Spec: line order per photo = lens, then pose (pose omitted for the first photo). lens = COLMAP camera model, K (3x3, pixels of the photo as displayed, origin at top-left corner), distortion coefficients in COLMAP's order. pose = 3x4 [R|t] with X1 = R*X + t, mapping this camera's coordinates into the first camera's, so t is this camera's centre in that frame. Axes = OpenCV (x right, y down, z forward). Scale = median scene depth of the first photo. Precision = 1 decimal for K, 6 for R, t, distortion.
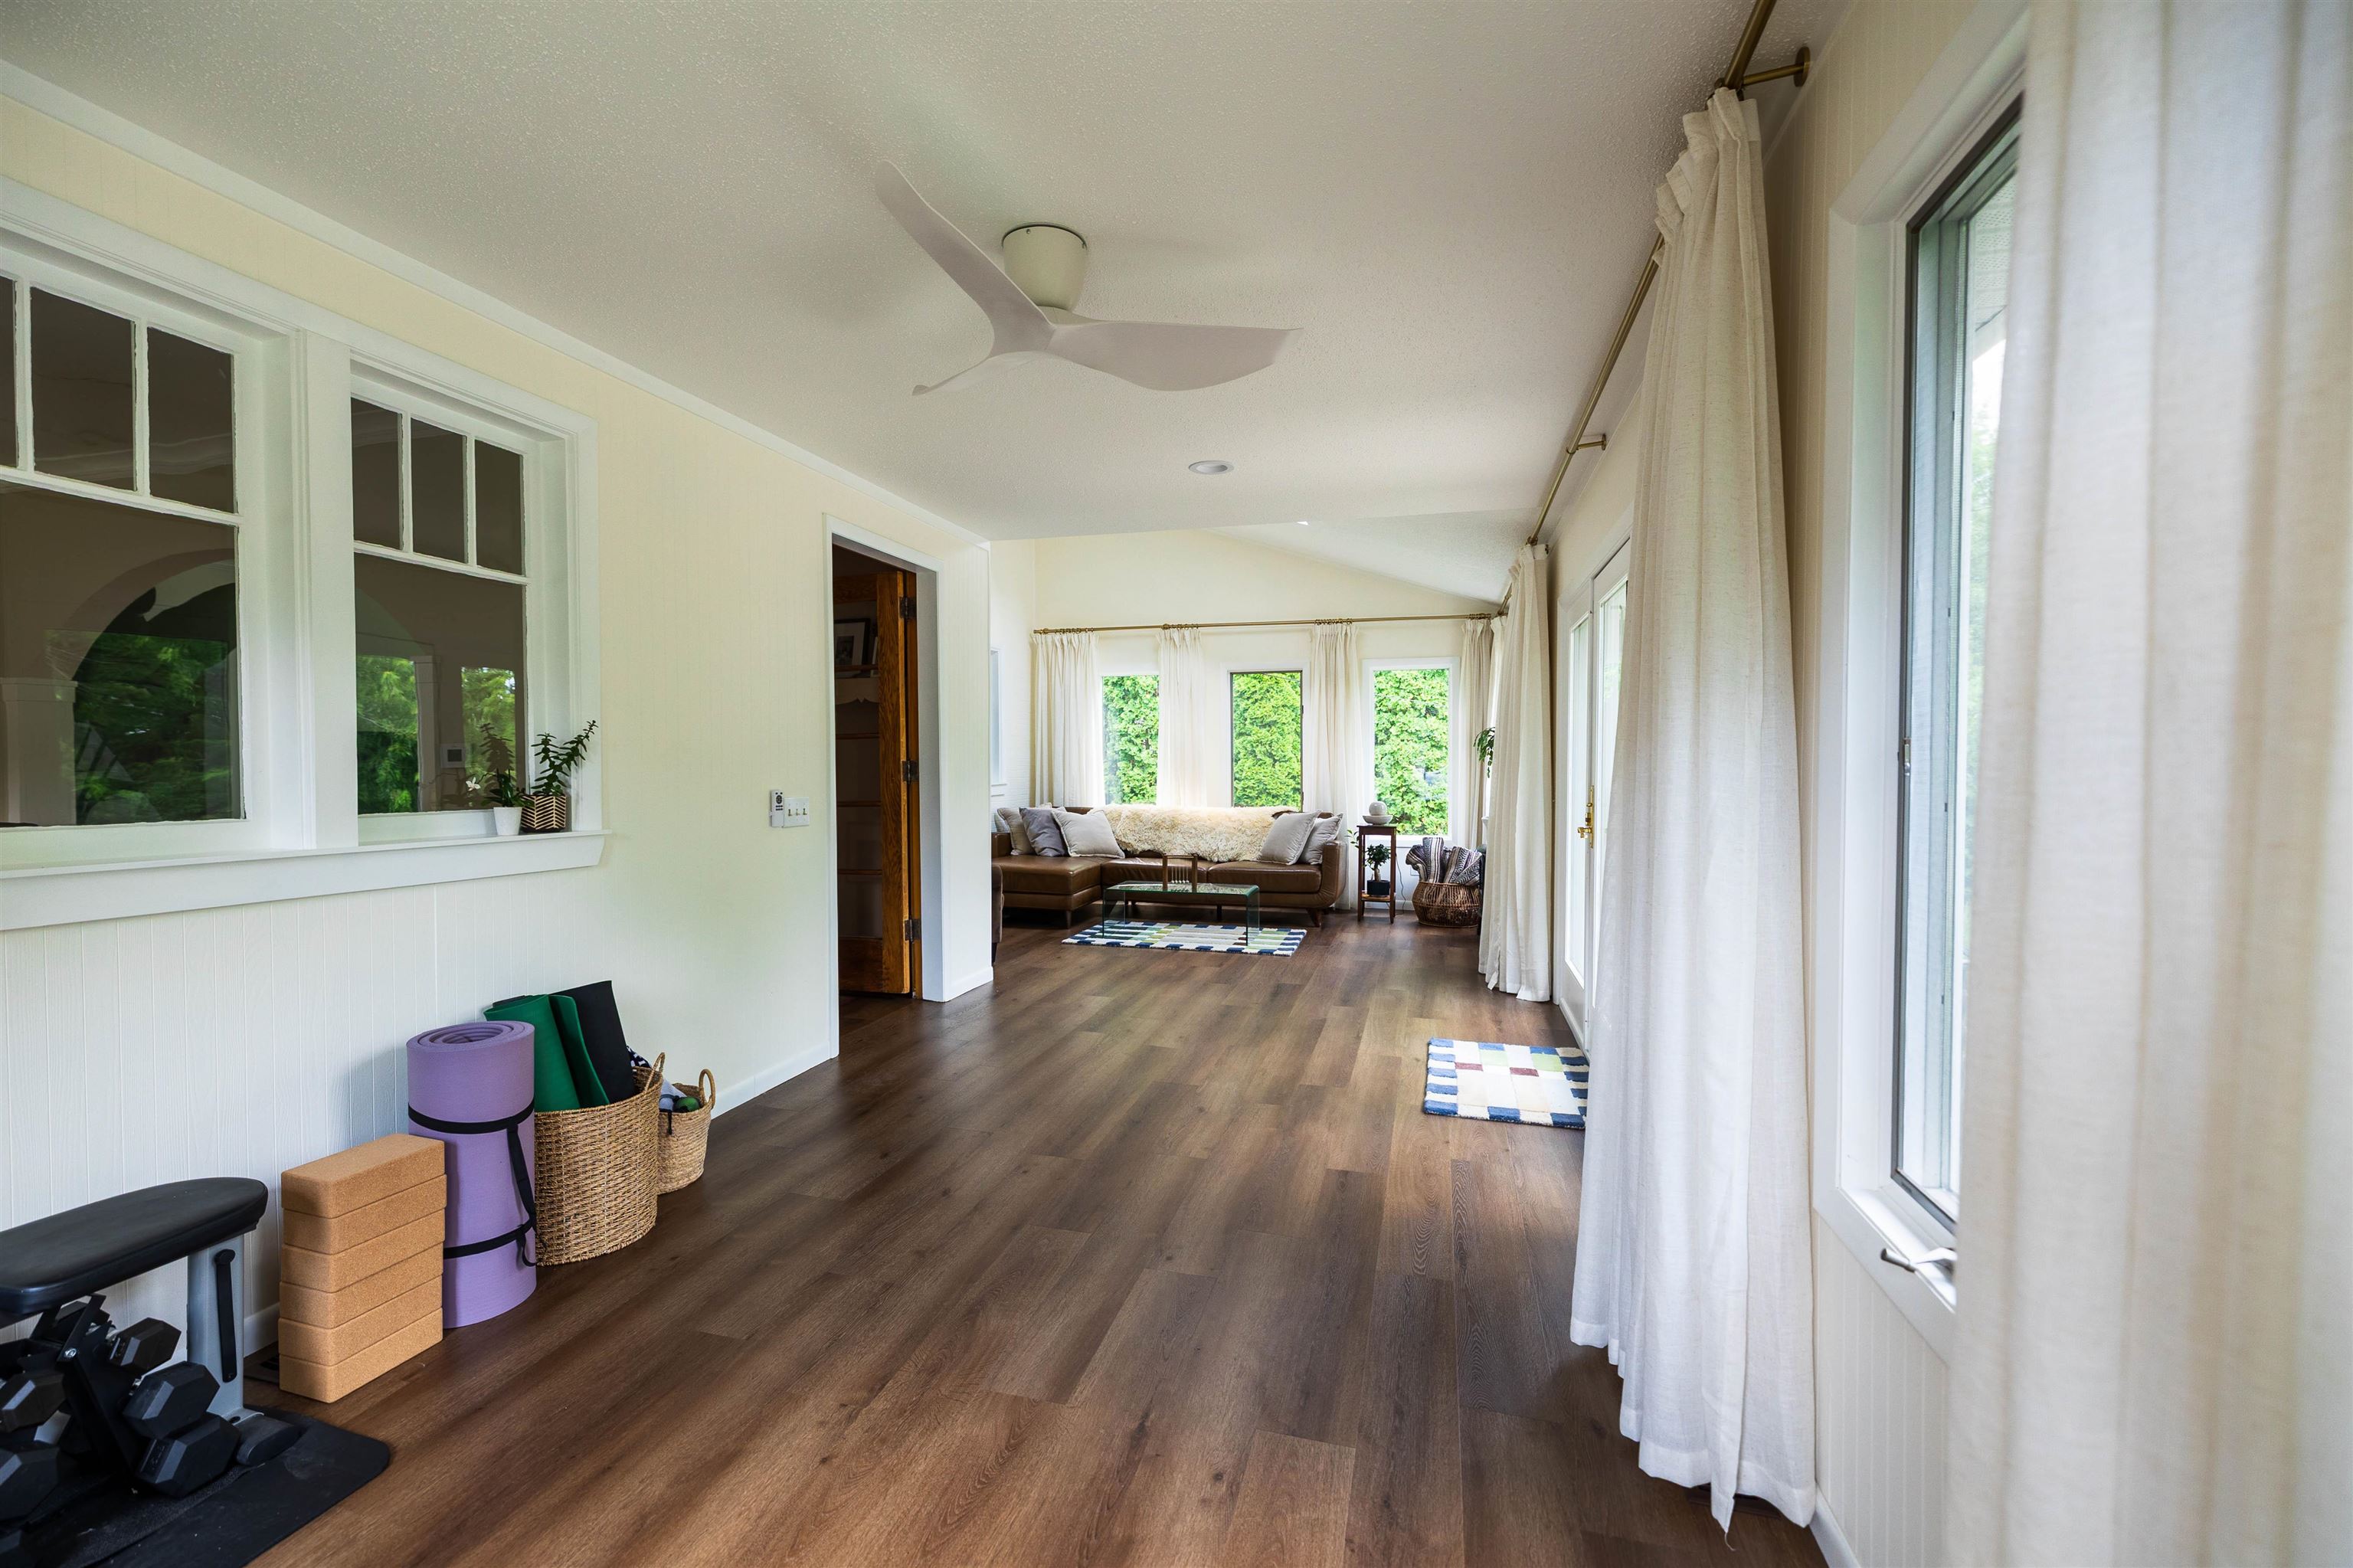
lens RADIAL K [[1022.9, 0, 1176.5], [0, 1022.9, 784.0], [0, 0, 1]] dist [0.000195, -0.000009]
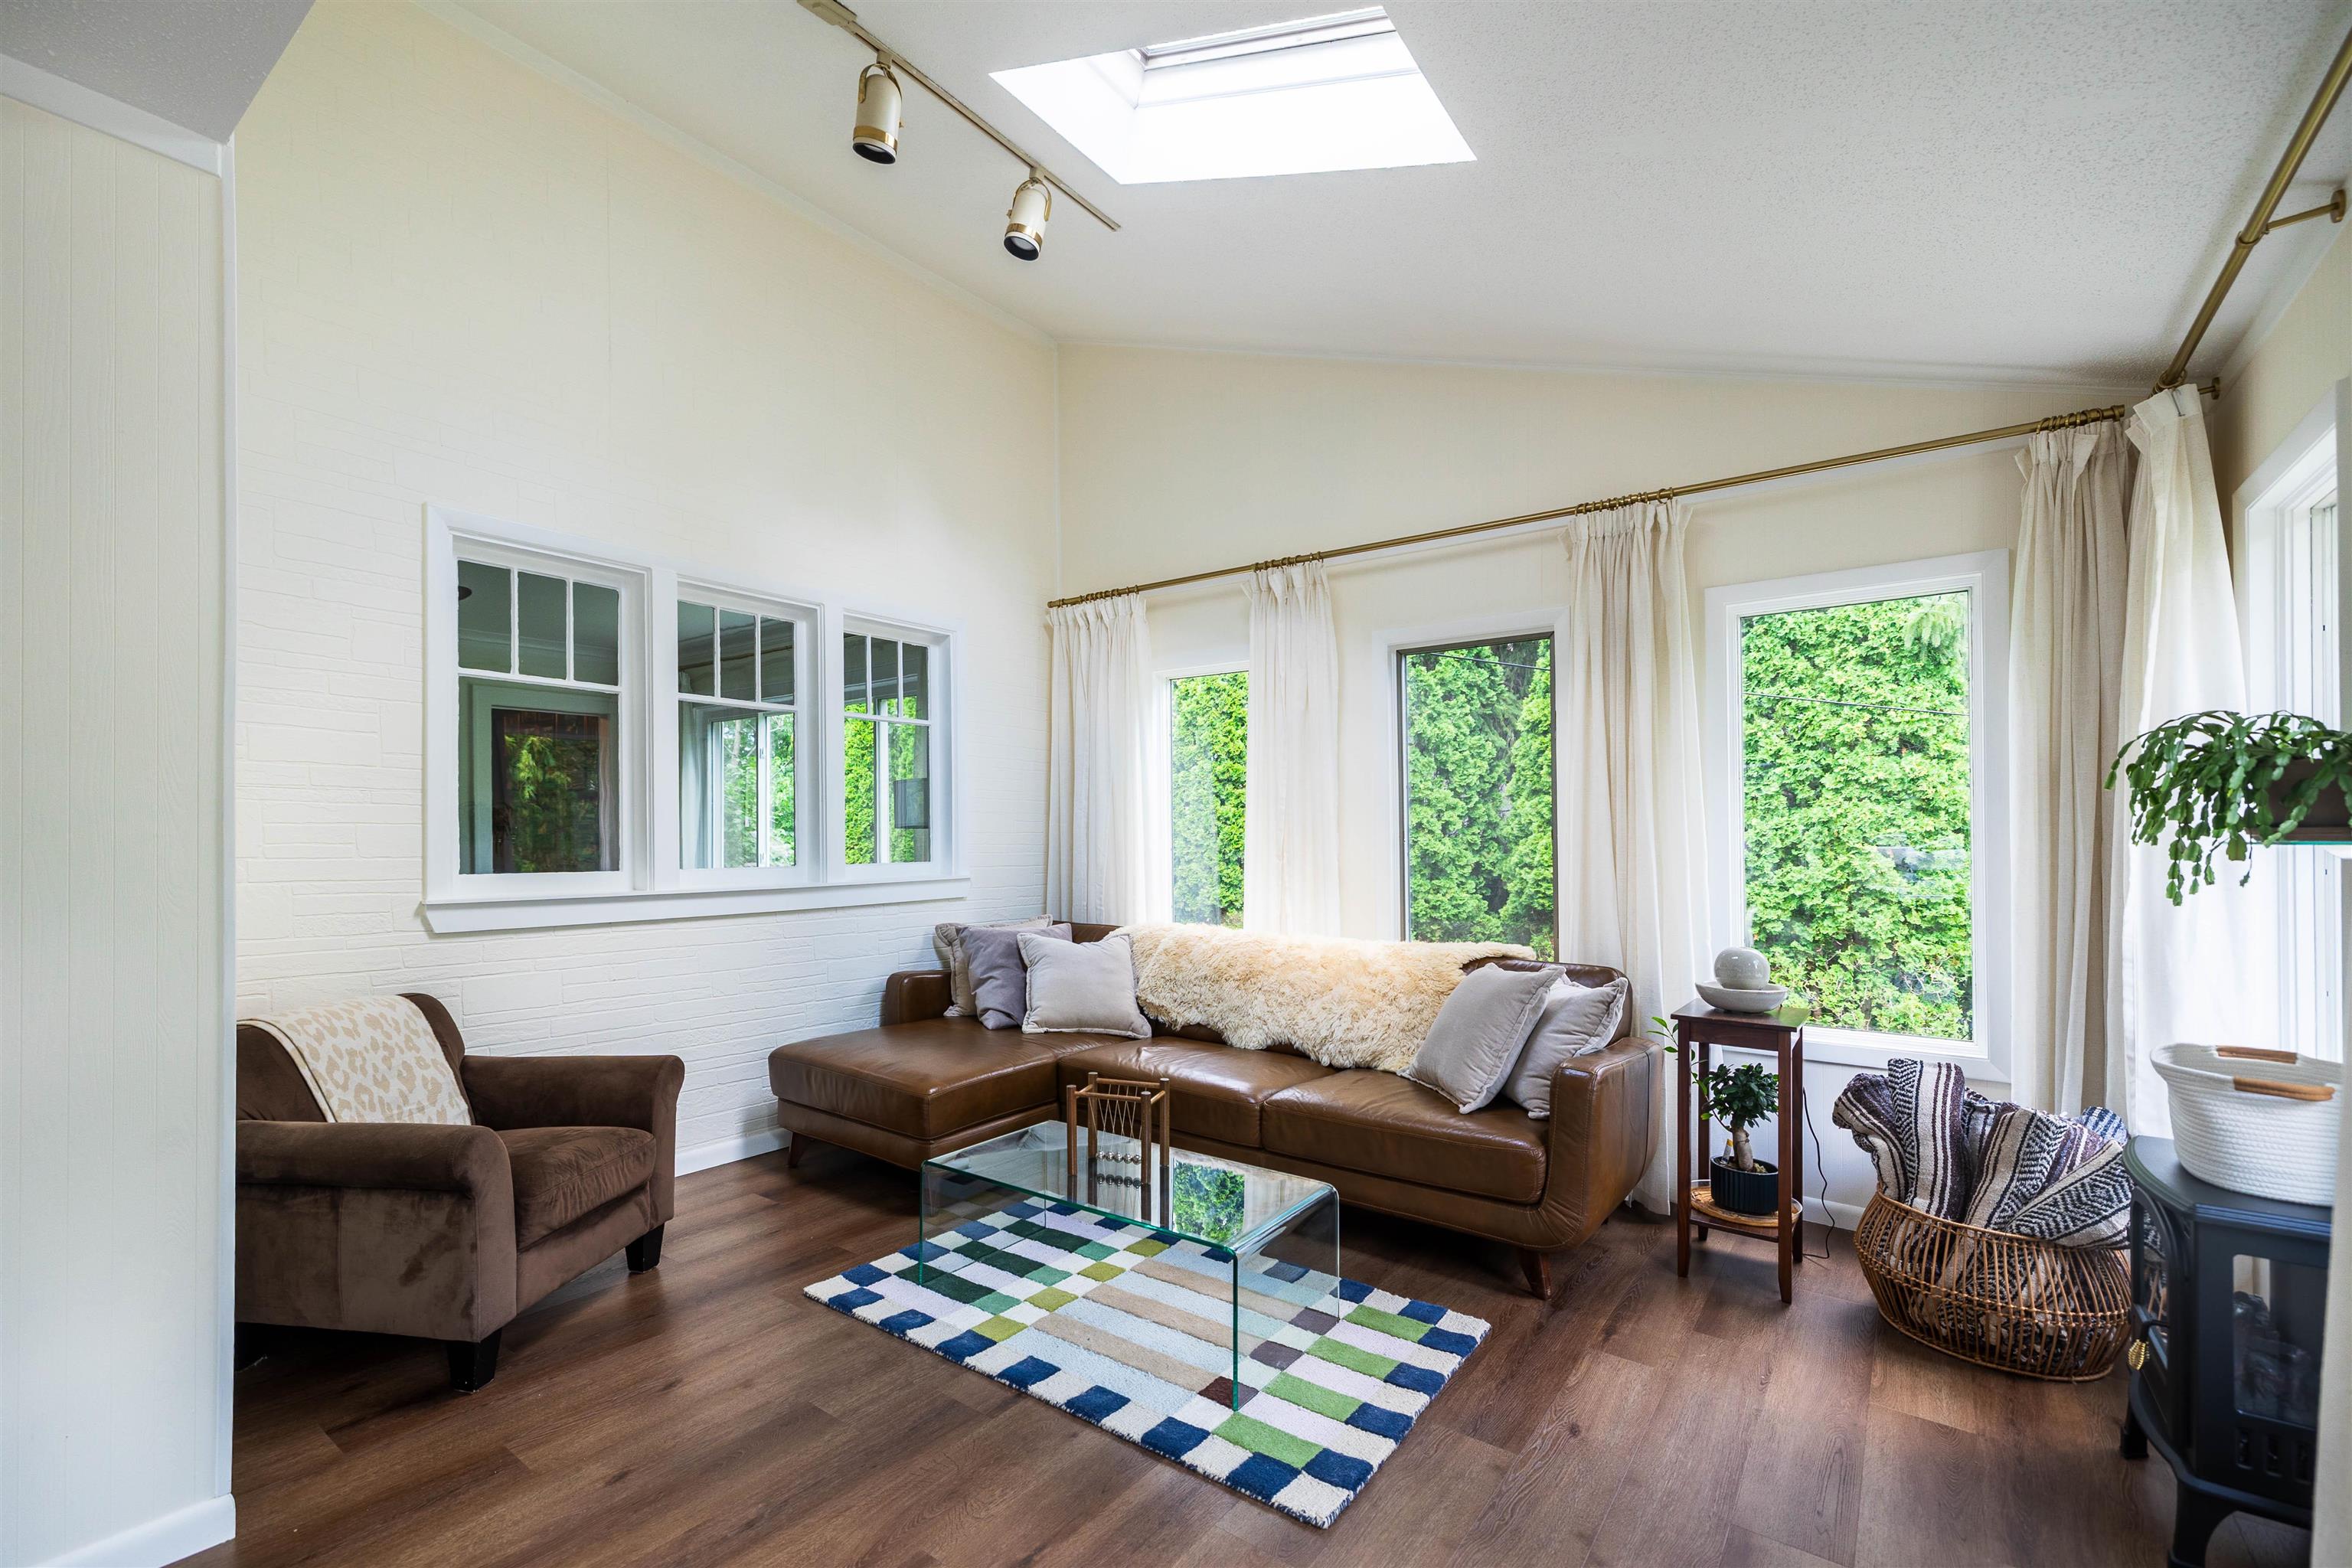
lens RADIAL K [[1003.8, 0, 1149.9], [0, 1003.8, 827.6], [0, 0, 1]] dist [-0.000759, -0.000003]
pose [[0.919145, -0.002815, -0.393909, 0.138120], [-0.009009, 0.999563, -0.028164, -0.013847], [0.393816, 0.029435, 0.918718, 0.560415]]
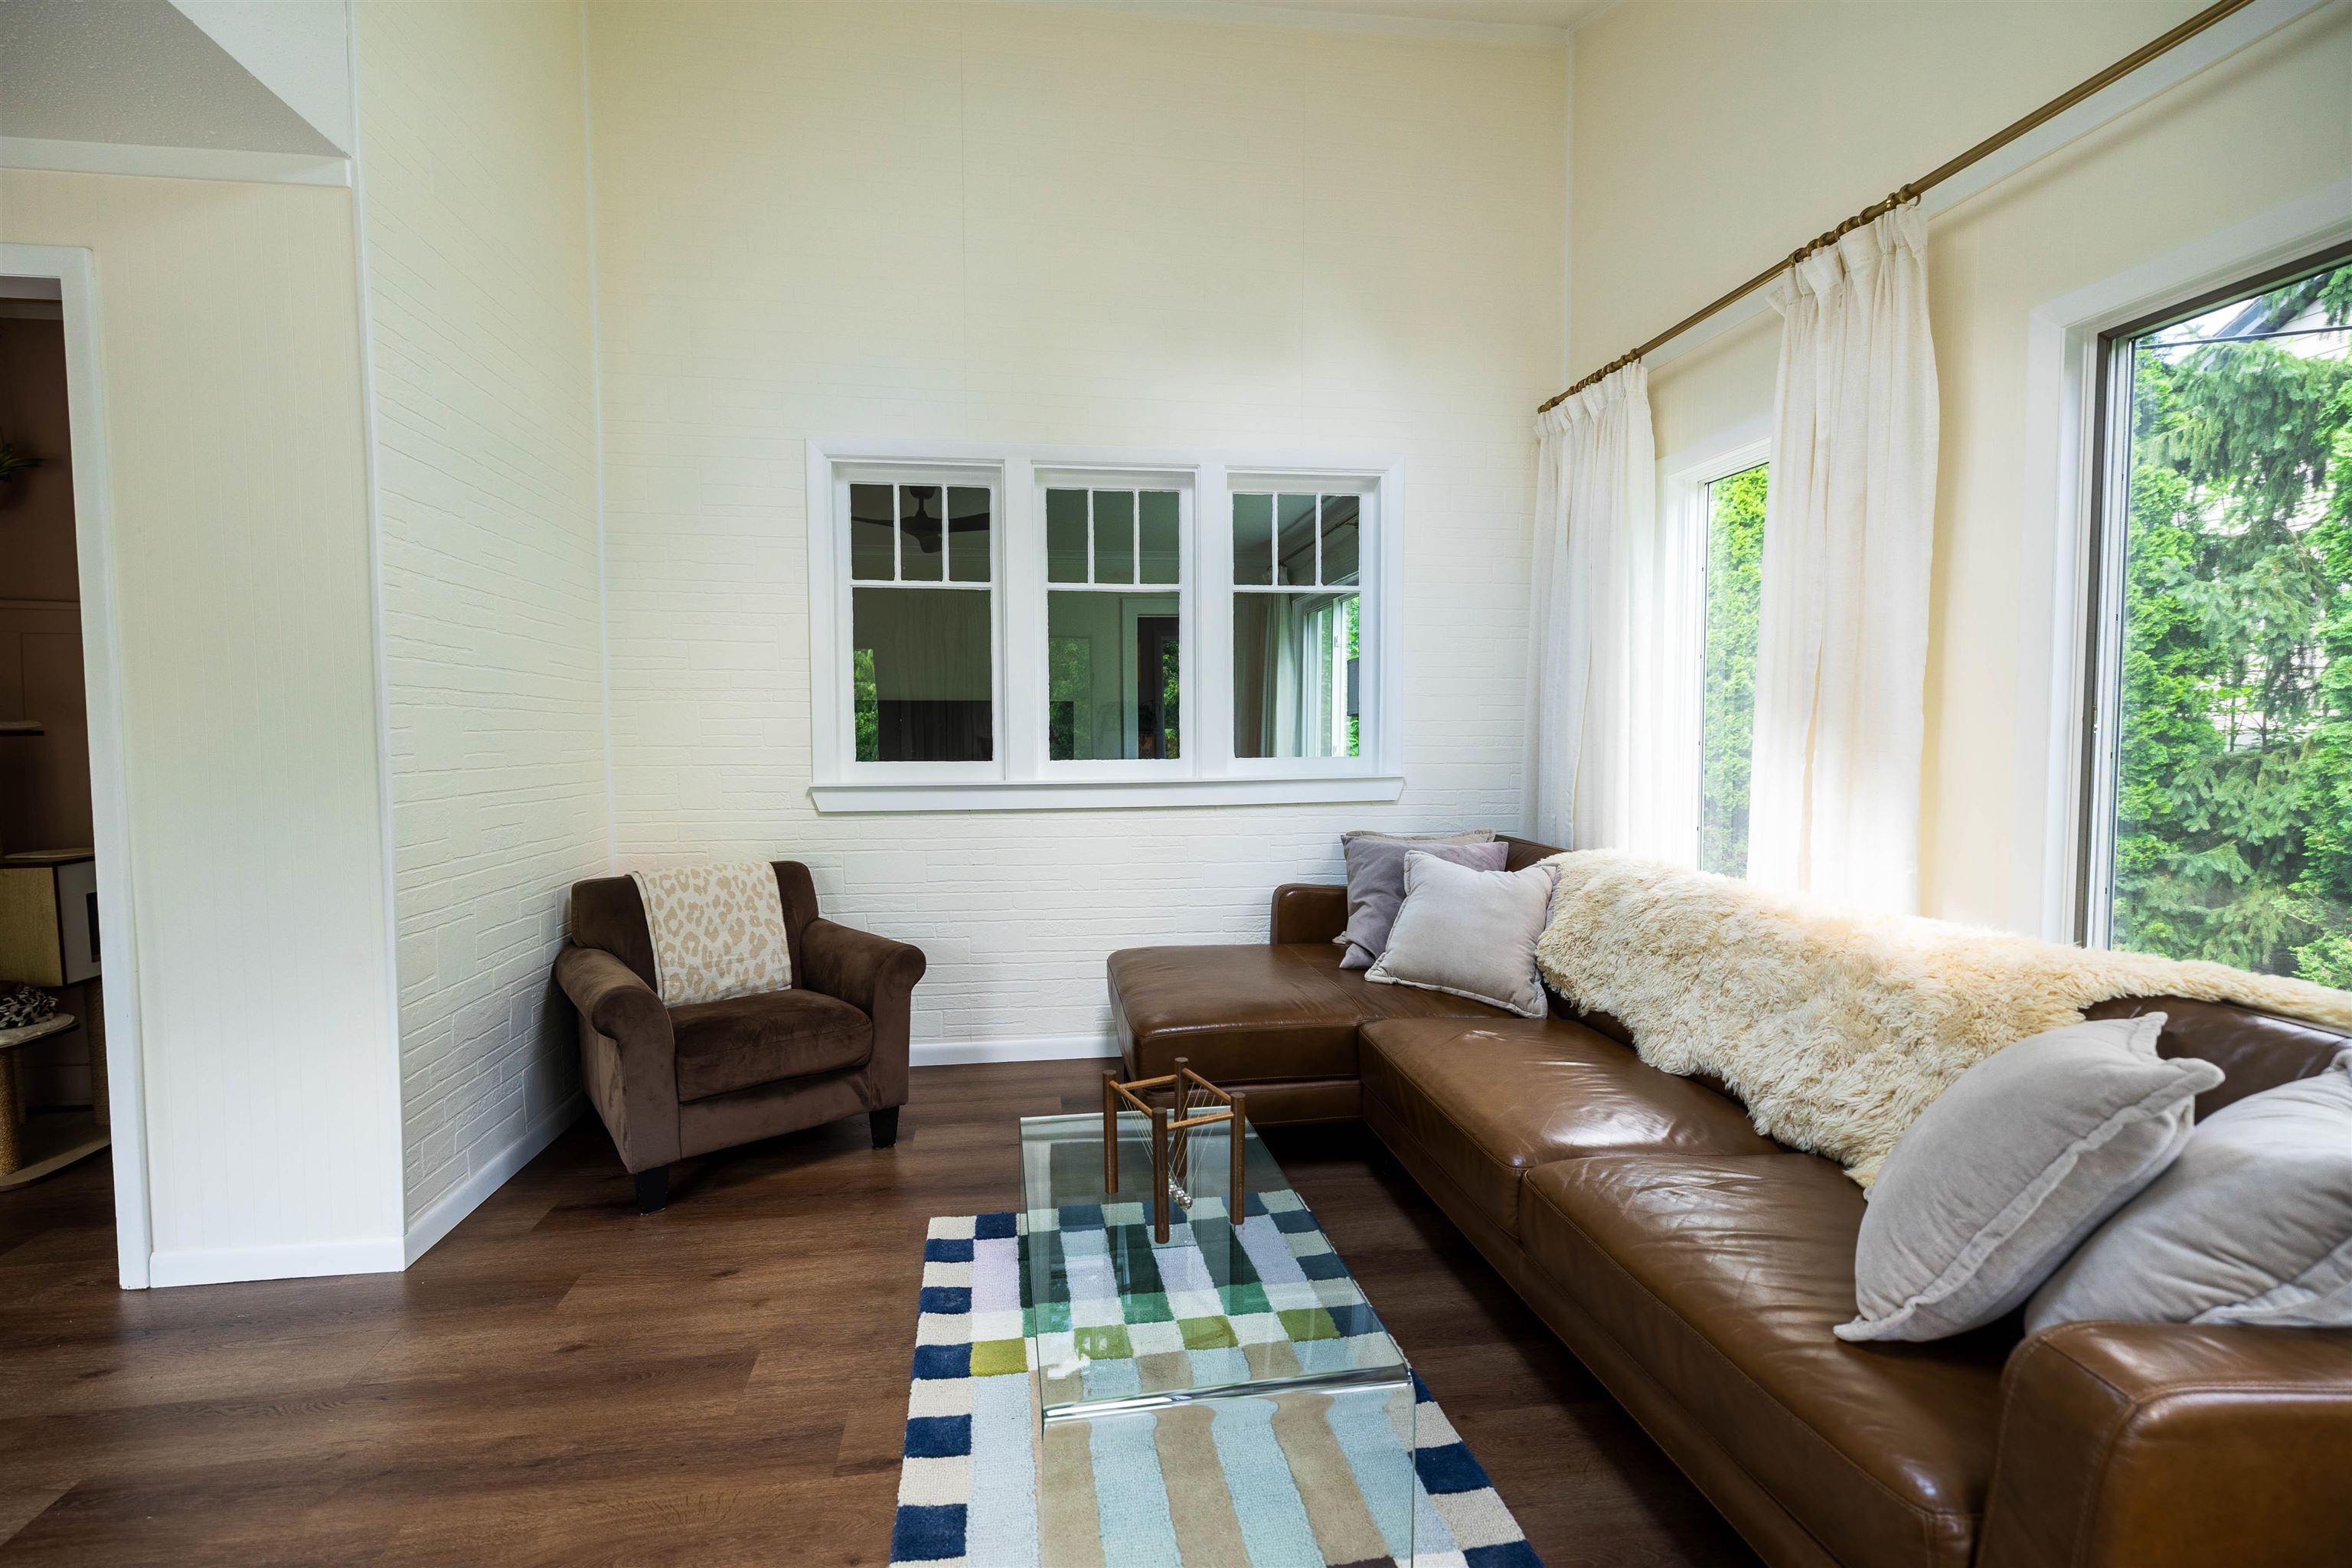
lens RADIAL K [[986.8, 0, 1176.0], [0, 986.8, 784.0], [0, 0, 1]] dist [0.000328, -0.000003]
pose [[0.377548, 0.051660, -0.924548, 0.197257], [-0.014194, 0.998648, 0.050004, -0.018012], [0.925881, -0.005756, 0.377771, 0.765516]]
